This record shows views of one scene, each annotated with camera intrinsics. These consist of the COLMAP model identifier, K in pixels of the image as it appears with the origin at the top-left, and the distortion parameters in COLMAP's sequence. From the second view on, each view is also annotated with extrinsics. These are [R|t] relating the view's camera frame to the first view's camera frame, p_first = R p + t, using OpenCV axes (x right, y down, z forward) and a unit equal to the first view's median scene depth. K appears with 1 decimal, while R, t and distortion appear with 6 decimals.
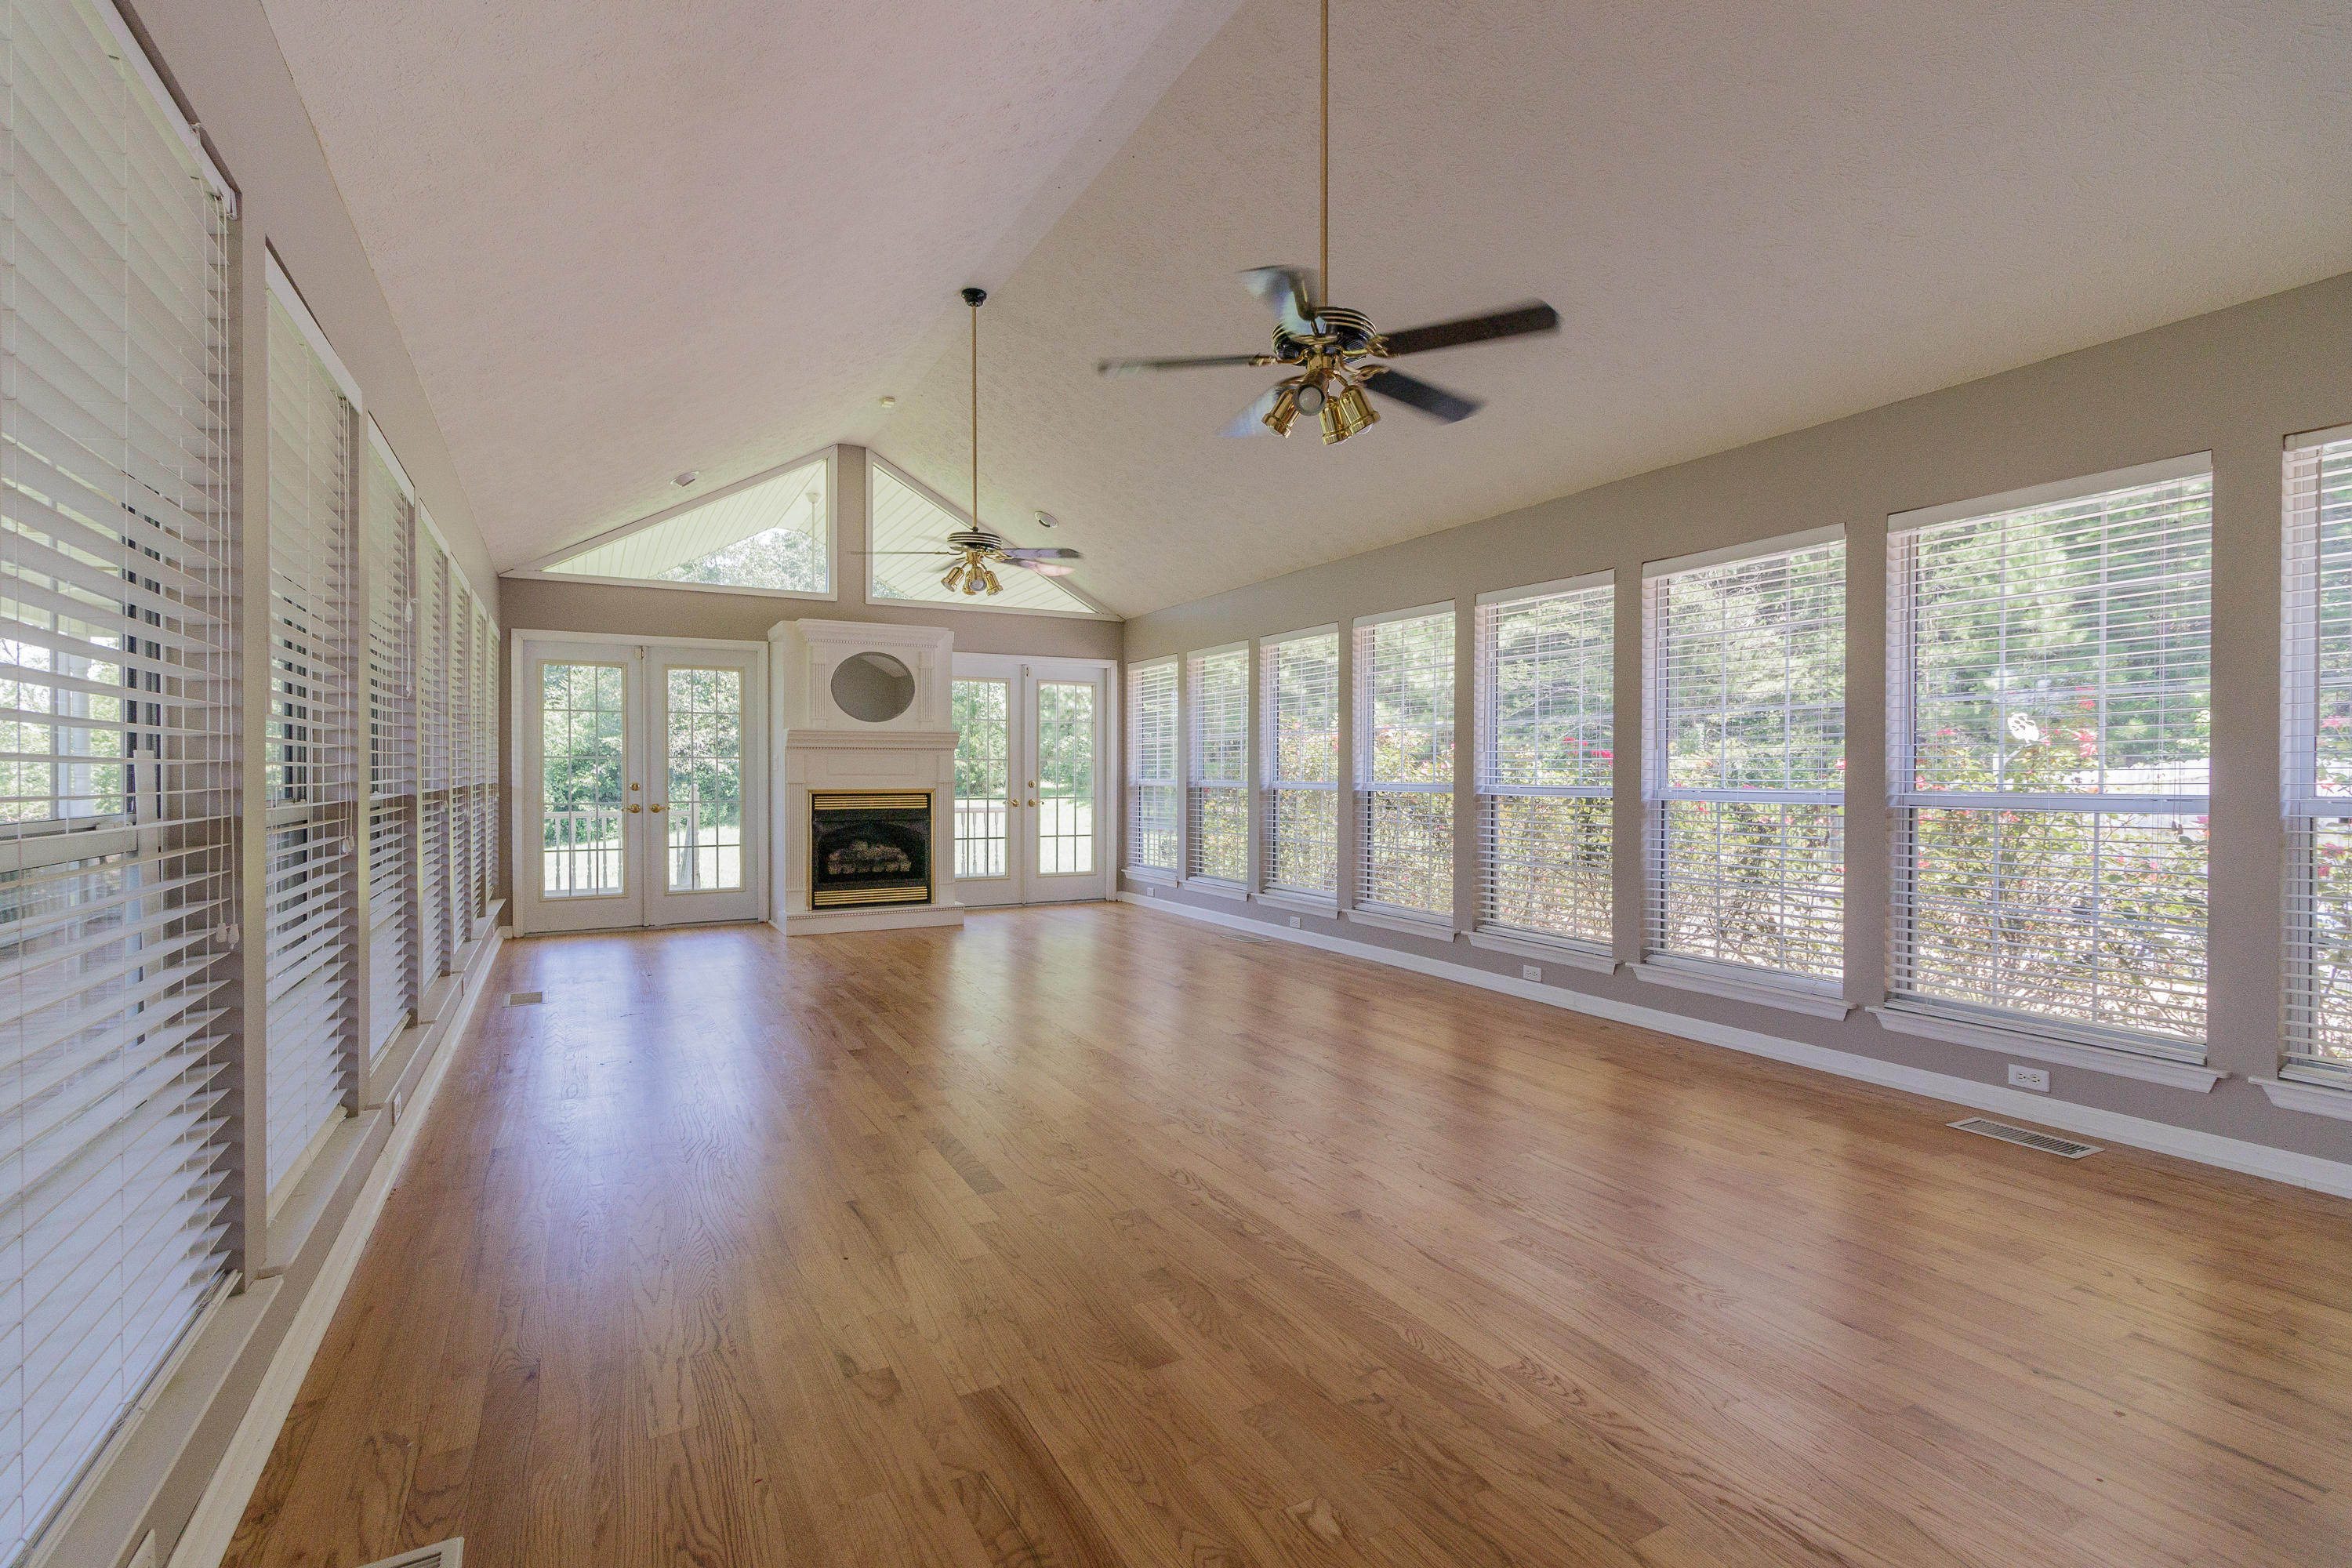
lens RADIAL K [[1084.9, 0, 1159.4], [0, 1084.9, 770.7], [0, 0, 1]] dist [-0.000168, -0.000244]
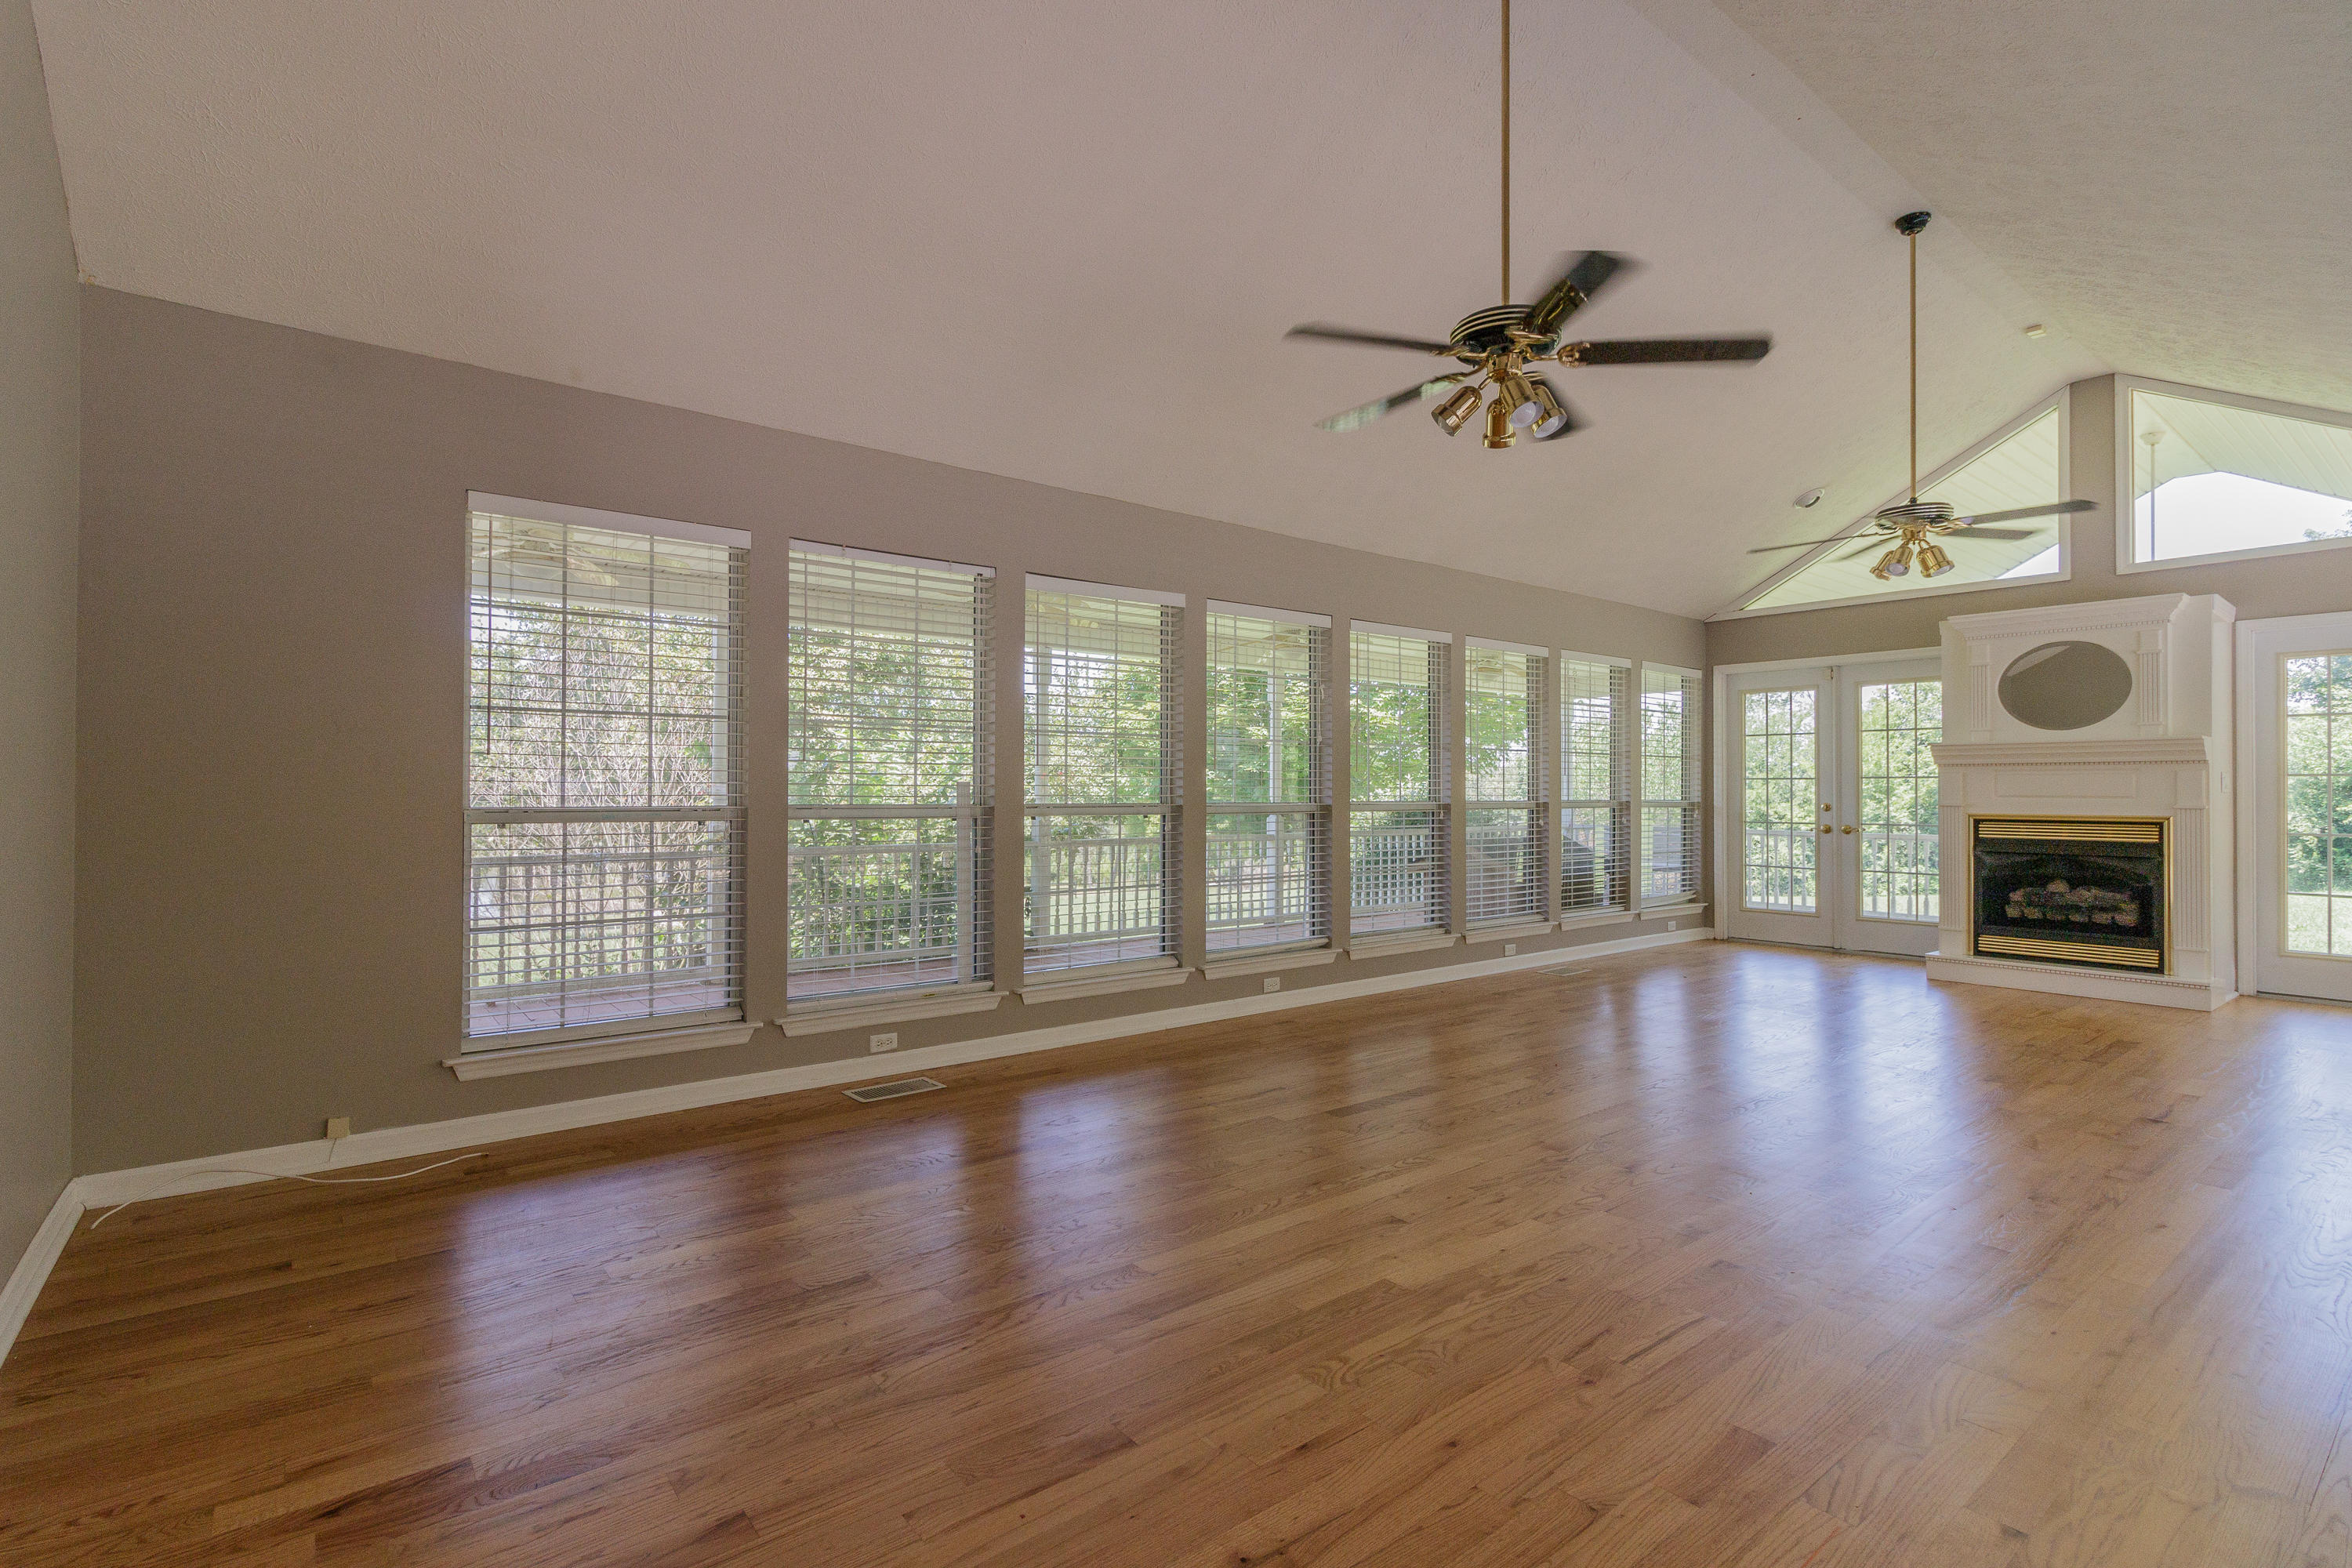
lens RADIAL K [[1108.5, 0, 1154.8], [0, 1108.5, 777.2], [0, 0, 1]] dist [-0.001552, -0.000145]
pose [[0.175822, -0.010867, -0.984362, 0.413027], [-0.002483, 0.999931, -0.011483, 0.000101], [0.984419, 0.004463, 0.175783, 0.206032]]
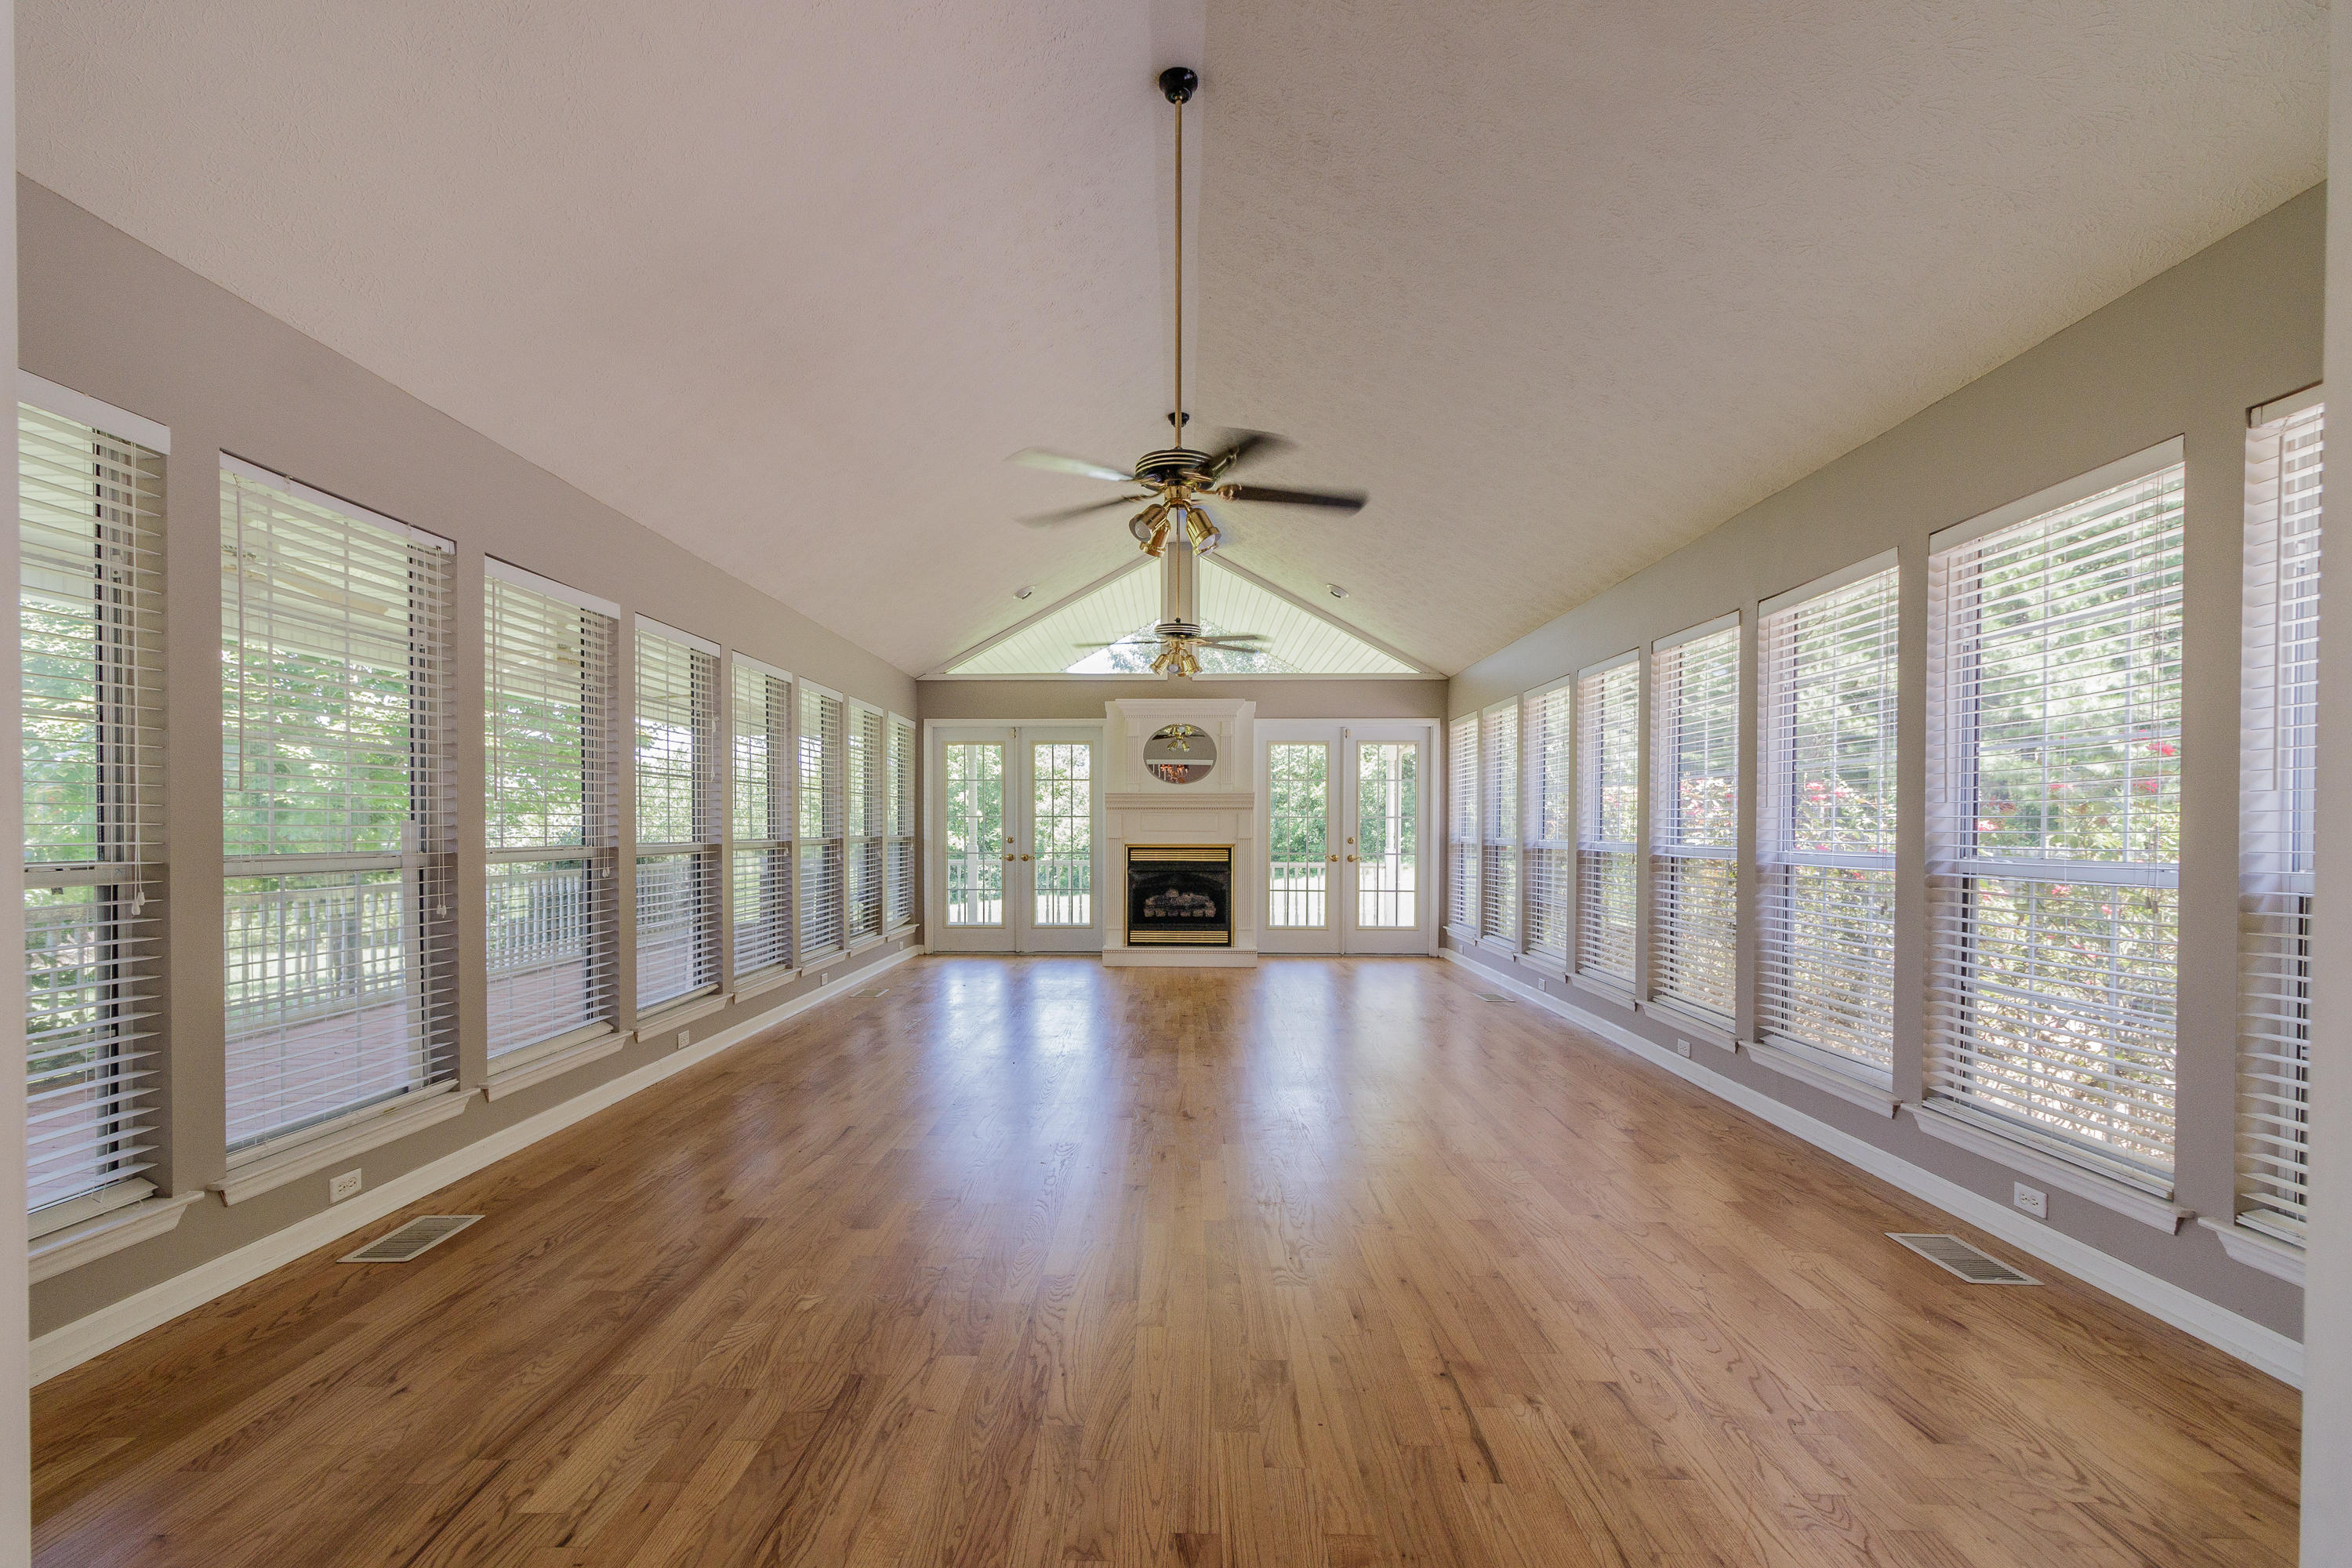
lens RADIAL K [[1114.0, 0, 1159.7], [0, 1114.0, 828.7], [0, 0, 1]] dist [-0.000245, -0.000104]
pose [[0.873460, 0.002872, -0.486888, 0.289510], [-0.001563, 0.999994, 0.003094, -0.002551], [0.486894, -0.001942, 0.873459, -0.036828]]
